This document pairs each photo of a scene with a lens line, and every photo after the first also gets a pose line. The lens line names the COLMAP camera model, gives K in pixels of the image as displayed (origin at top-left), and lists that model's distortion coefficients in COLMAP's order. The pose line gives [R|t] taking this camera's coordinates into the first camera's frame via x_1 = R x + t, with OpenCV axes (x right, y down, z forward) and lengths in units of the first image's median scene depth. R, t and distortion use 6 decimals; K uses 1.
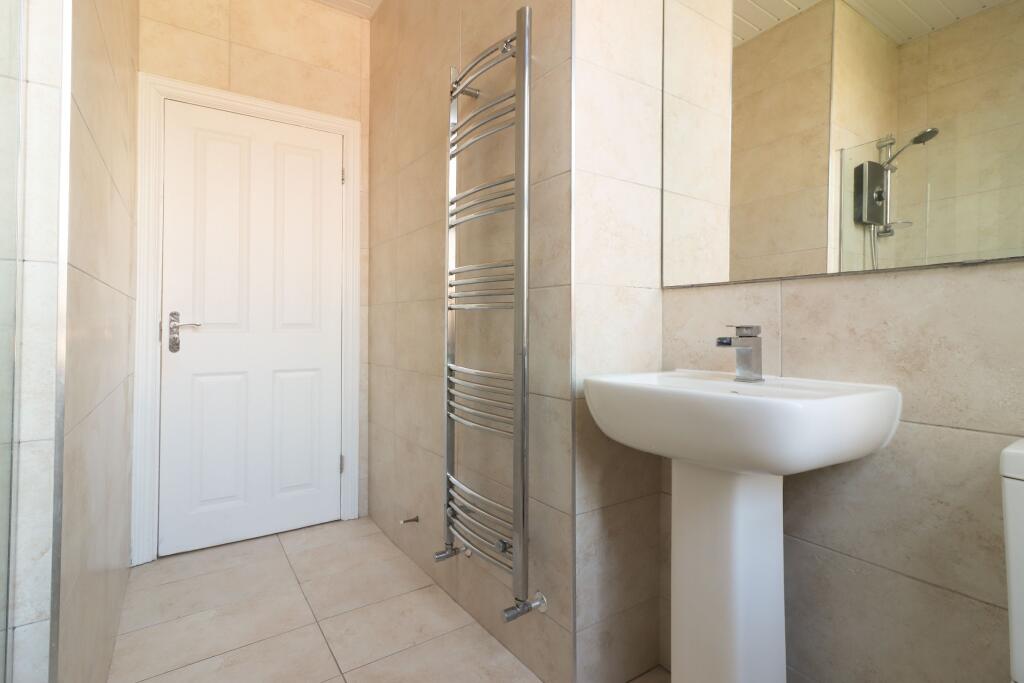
lens RADIAL K [[501.9, 0, 511.3], [0, 501.9, 320.6], [0, 0, 1]] dist [0.024474, 0.000509]
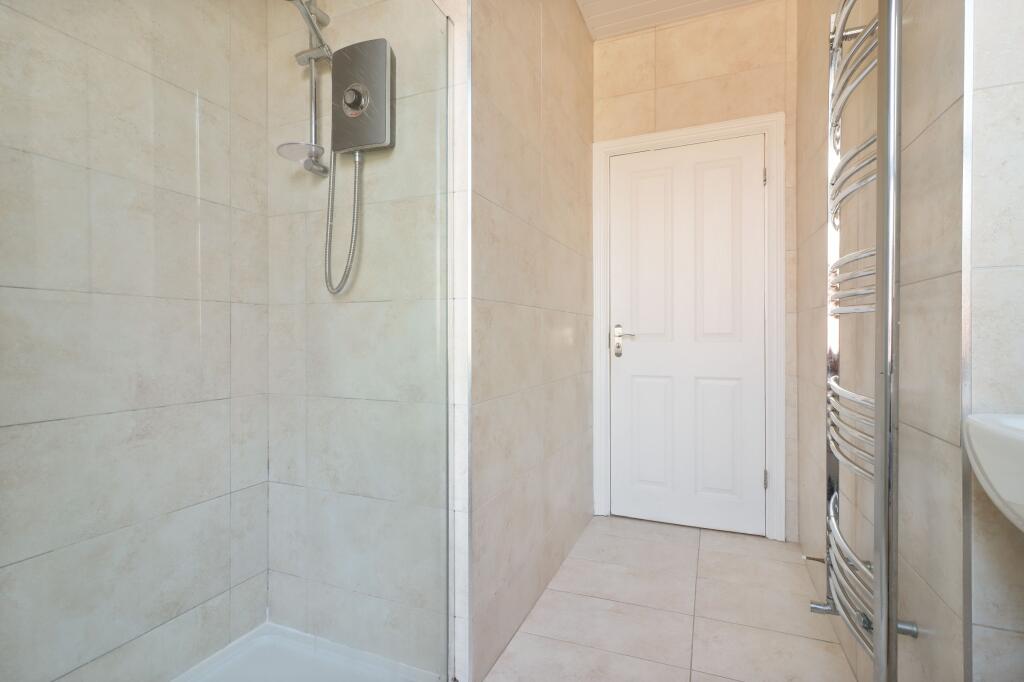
lens RADIAL K [[493.5, 0, 512.0], [0, 493.5, 341.0], [0, 0, 1]] dist [0.024606, -0.000330]
pose [[0.569829, 0.003733, -0.821755, 0.188494], [0.015697, 0.999758, 0.015427, -0.000495], [0.821613, -0.021690, 0.569632, 0.081701]]
